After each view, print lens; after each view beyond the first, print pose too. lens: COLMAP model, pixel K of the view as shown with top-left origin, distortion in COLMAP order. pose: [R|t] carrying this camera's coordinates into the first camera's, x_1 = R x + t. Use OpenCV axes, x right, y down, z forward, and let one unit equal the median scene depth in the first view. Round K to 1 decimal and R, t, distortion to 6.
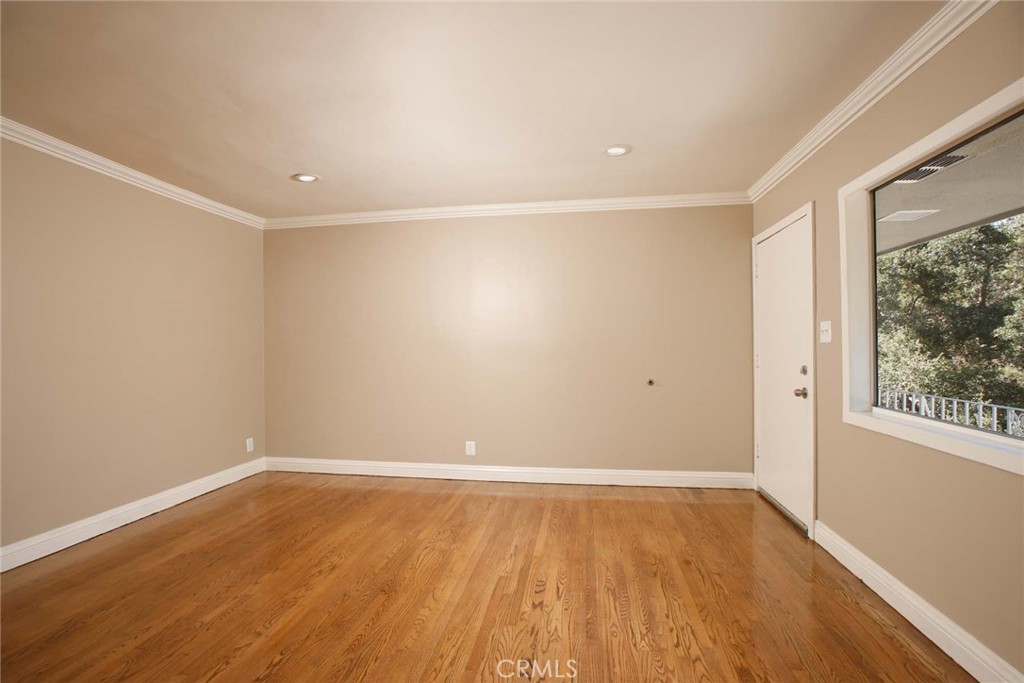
lens RADIAL K [[465.8, 0, 514.0], [0, 465.8, 340.3], [0, 0, 1]] dist [-0.054699, 0.016481]
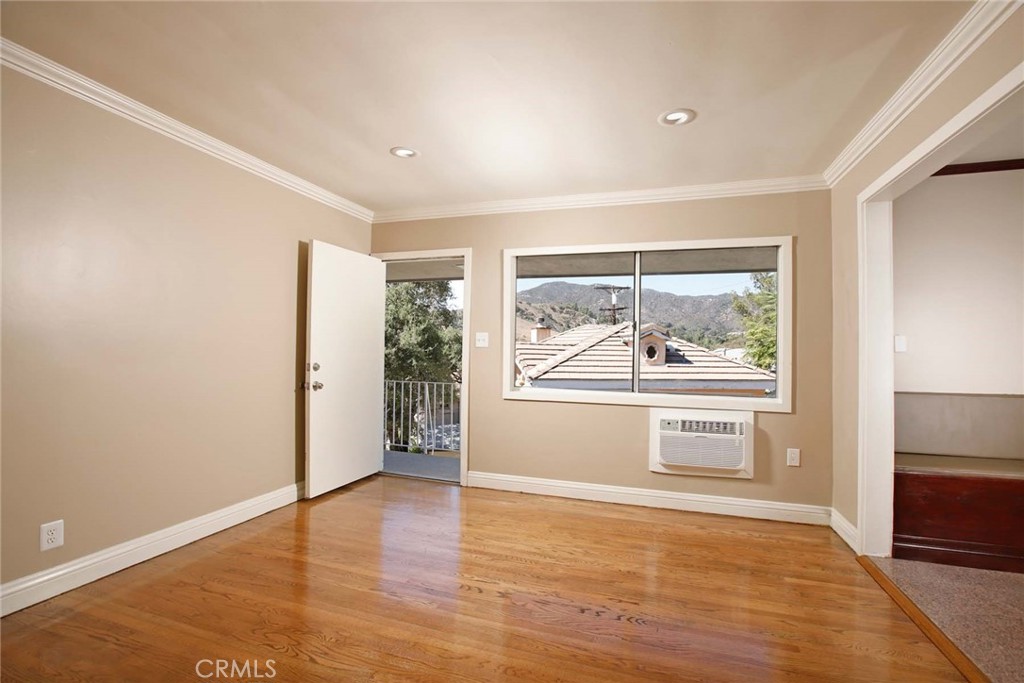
lens RADIAL K [[465.8, 0, 514.0], [0, 465.8, 340.3], [0, 0, 1]] dist [-0.054699, 0.016481]
pose [[0.163858, 0.030977, 0.985998, -0.905011], [-0.032601, 0.999131, -0.025972, 0.020551], [-0.985945, -0.027889, 0.164725, 0.743107]]
